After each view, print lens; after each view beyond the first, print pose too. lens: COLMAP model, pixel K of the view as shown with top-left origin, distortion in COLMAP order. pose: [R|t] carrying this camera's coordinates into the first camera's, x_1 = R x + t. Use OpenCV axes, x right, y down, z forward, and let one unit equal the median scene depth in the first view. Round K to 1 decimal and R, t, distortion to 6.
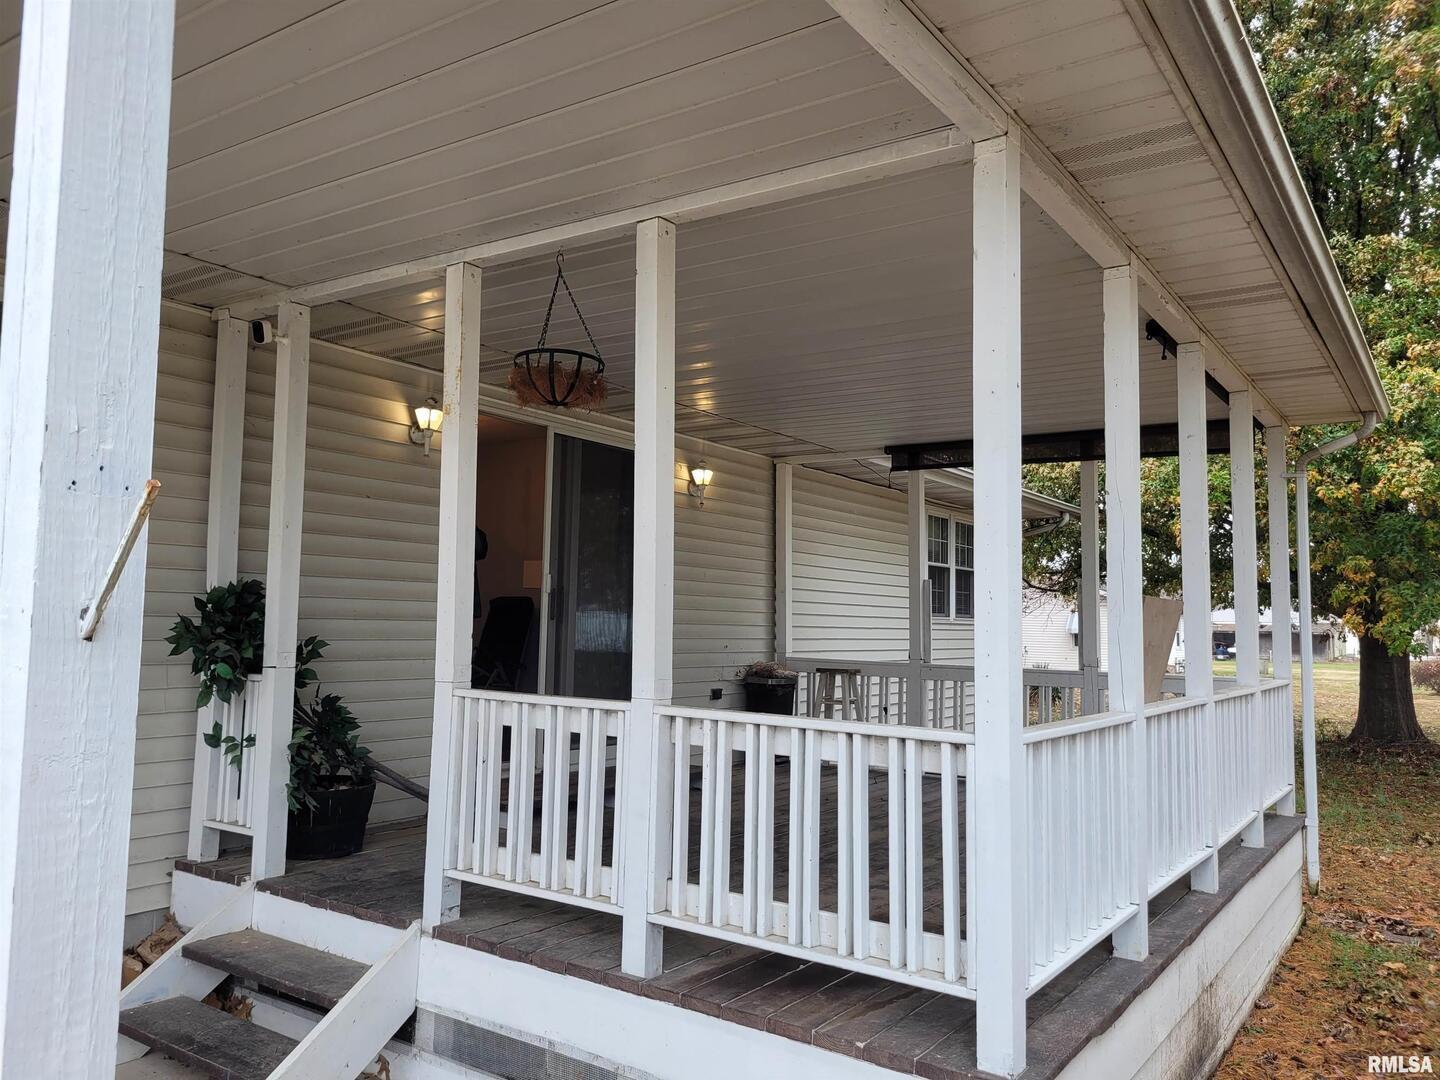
lens RADIAL K [[1084.9, 0, 719.9], [0, 1084.9, 538.6], [0, 0, 1]] dist [0.038757, -0.026320]
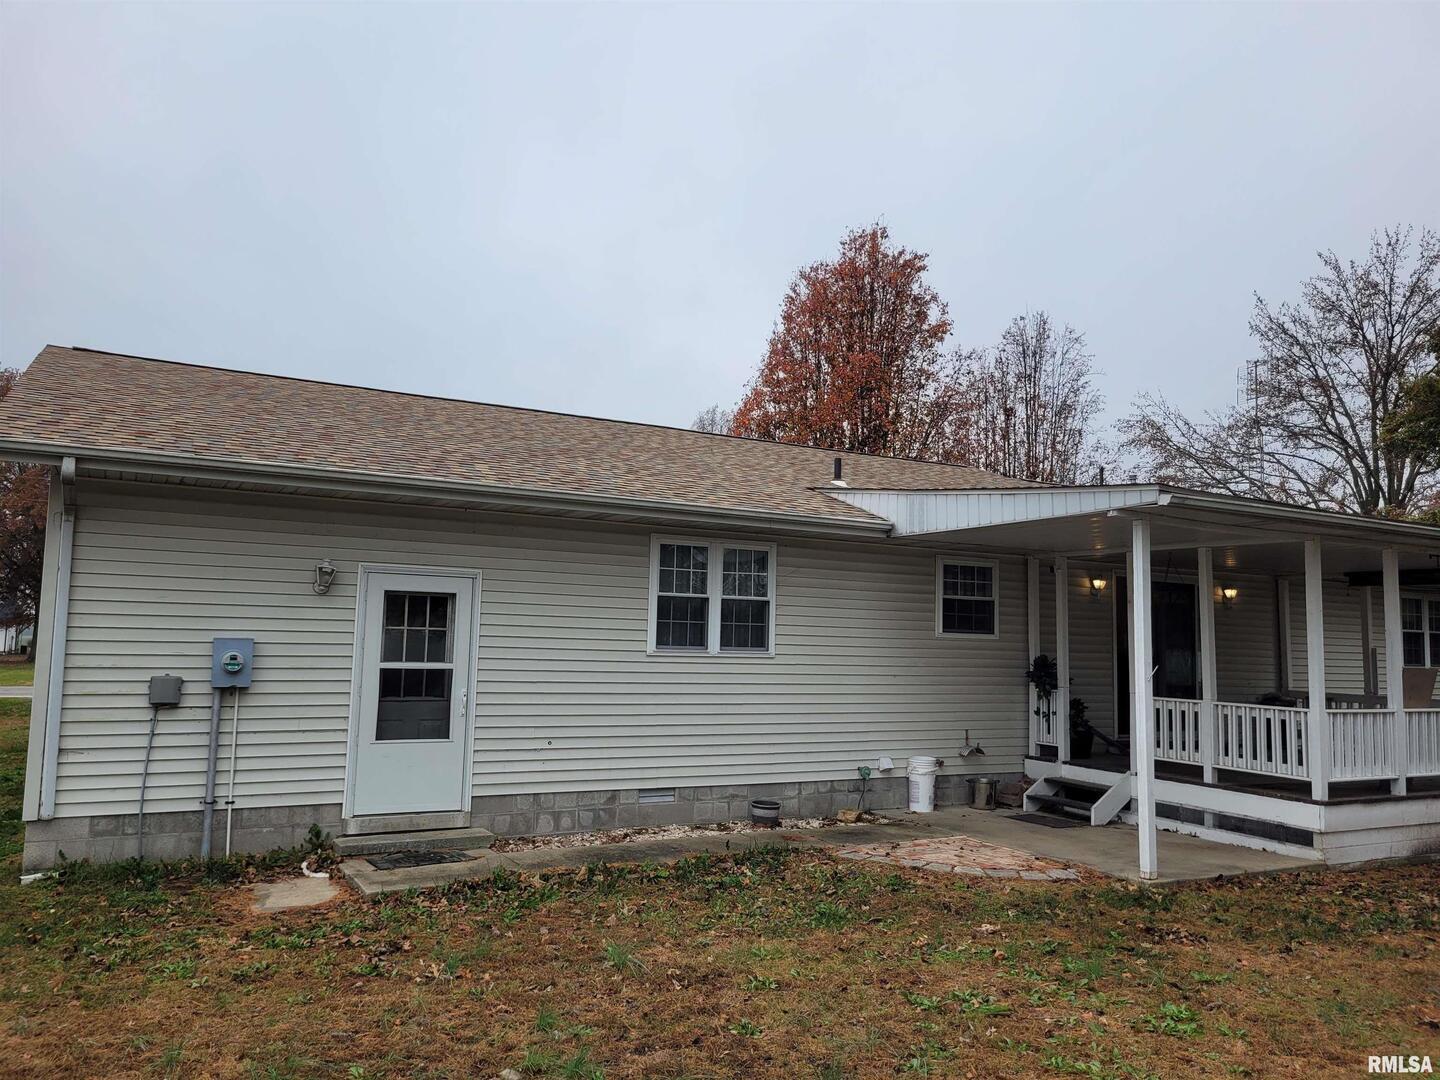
lens RADIAL K [[1084.9, 0, 727.9], [0, 1084.9, 538.9], [0, 0, 1]] dist [0.038757, -0.026320]
pose [[0.894186, -0.041127, -0.445803, 0.093802], [0.028553, 0.998983, -0.034889, -0.193405], [0.446785, 0.018469, 0.894451, -1.929086]]
